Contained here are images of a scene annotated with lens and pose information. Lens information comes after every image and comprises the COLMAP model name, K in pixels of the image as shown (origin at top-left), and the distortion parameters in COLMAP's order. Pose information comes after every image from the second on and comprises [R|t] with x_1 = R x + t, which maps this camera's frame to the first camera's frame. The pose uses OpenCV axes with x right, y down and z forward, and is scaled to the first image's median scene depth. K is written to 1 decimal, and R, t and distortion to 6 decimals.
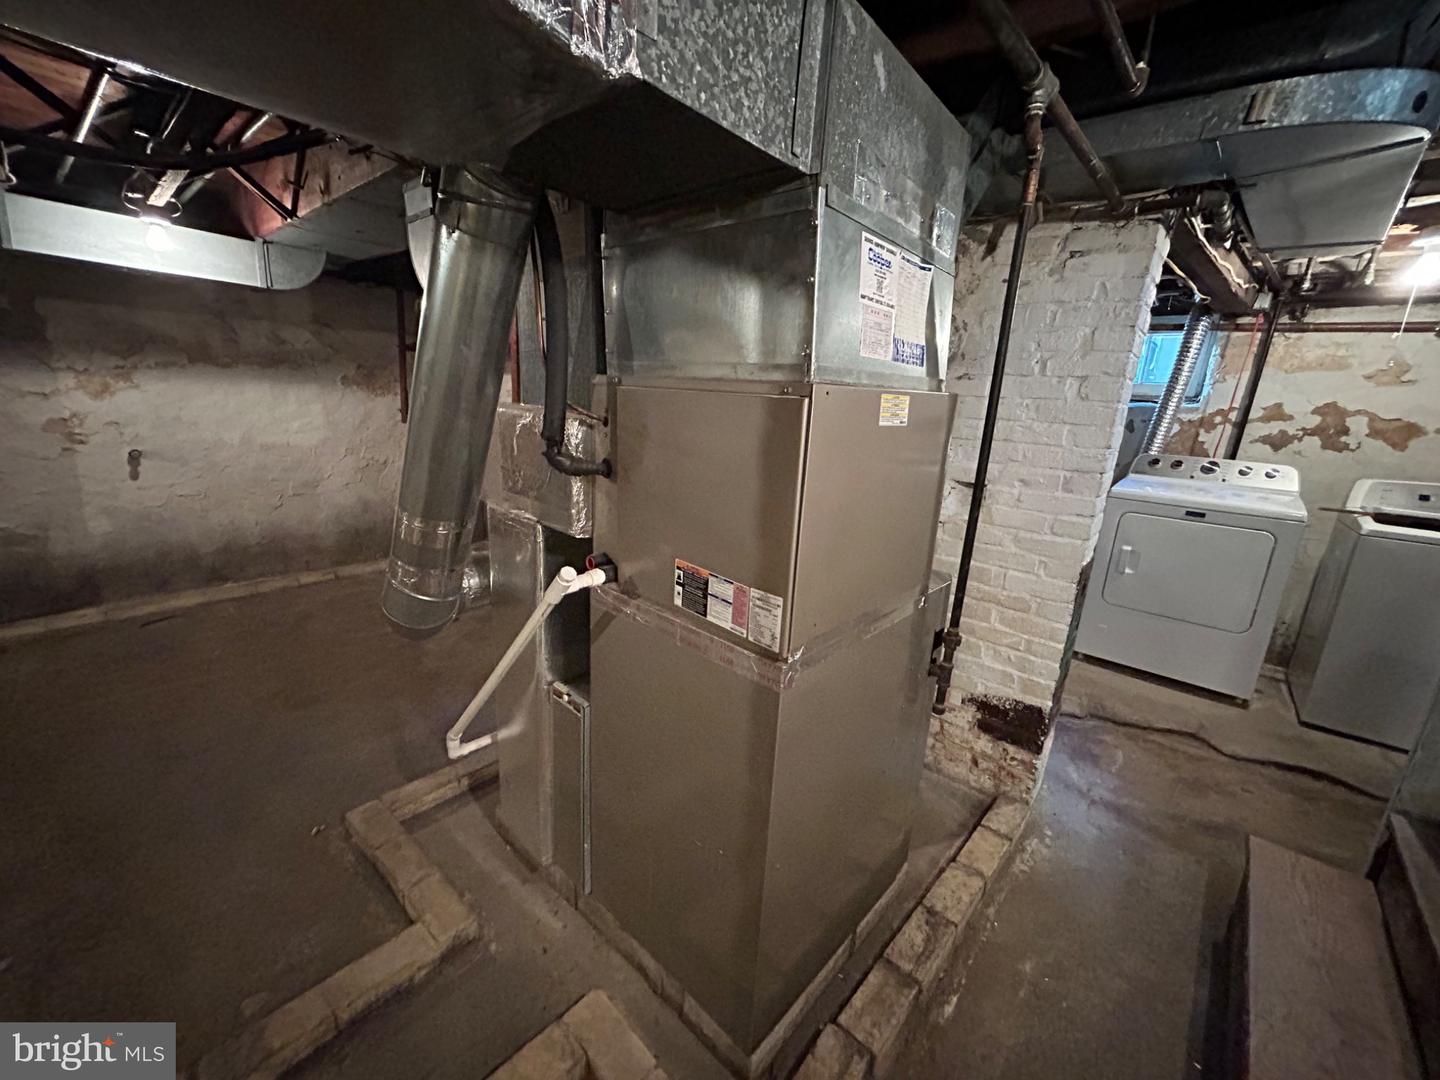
lens RADIAL K [[578.1, 0, 719.4], [0, 578.1, 539.5], [0, 0, 1]] dist [-0.000232, 0.000026]
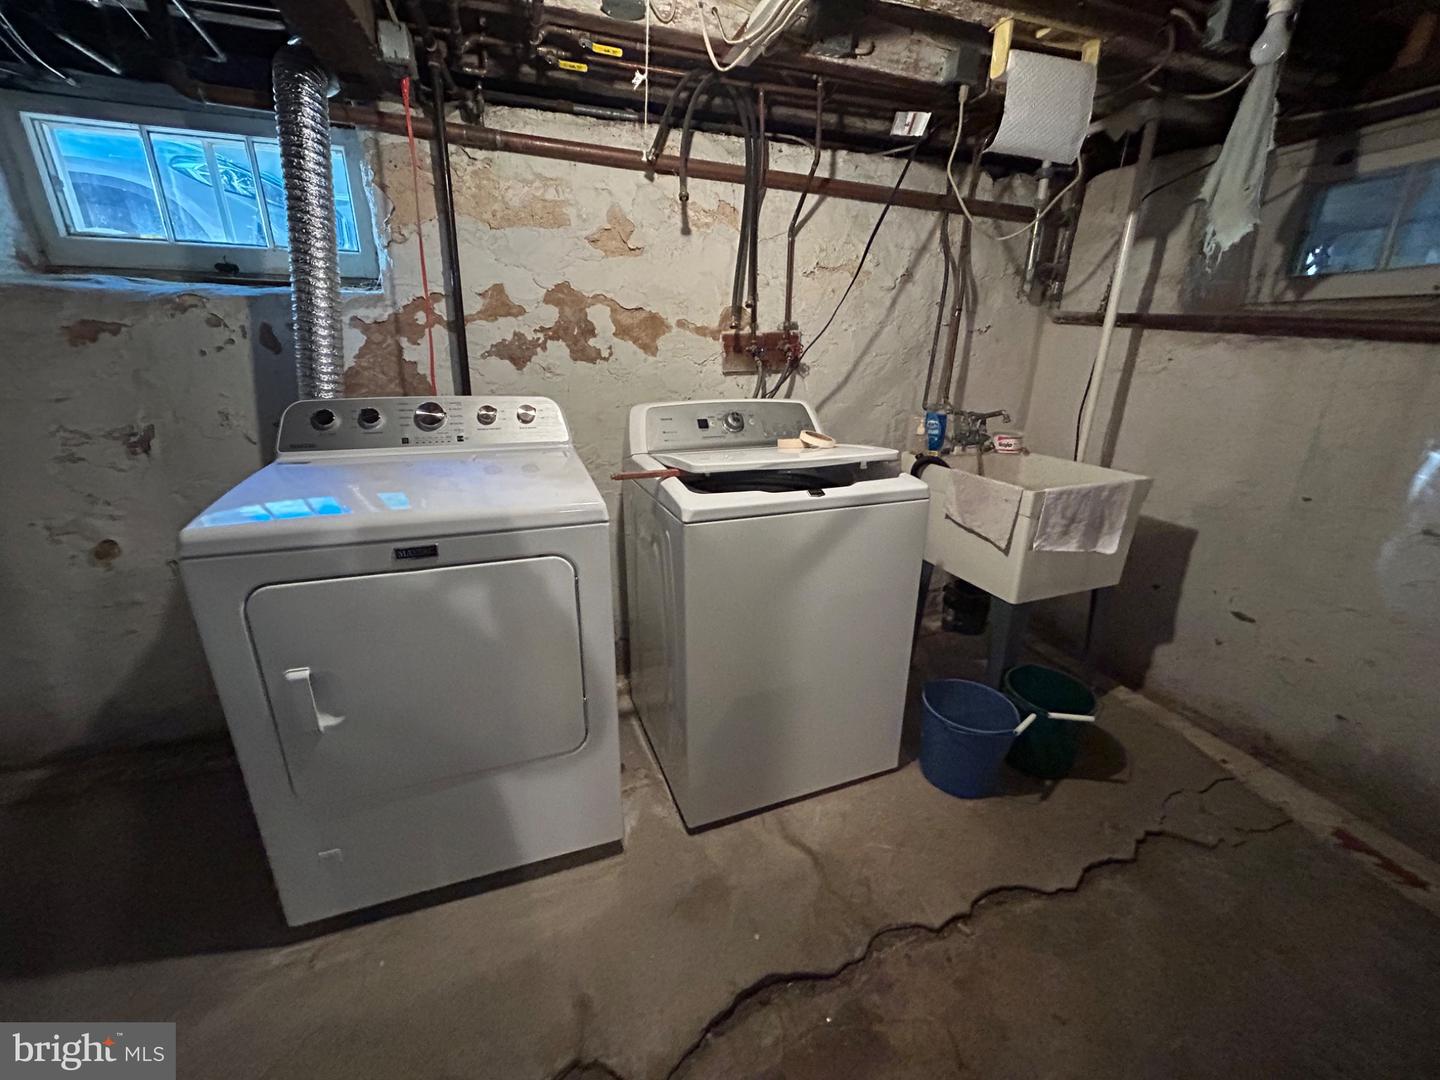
lens RADIAL K [[578.1, 0, 719.4], [0, 578.1, 539.5], [0, 0, 1]] dist [-0.000232, 0.000026]
pose [[0.475212, -0.332227, 0.814738, 0.530838], [0.222311, 0.941267, 0.254155, -0.096168], [-0.851323, 0.060348, 0.521159, 0.539326]]
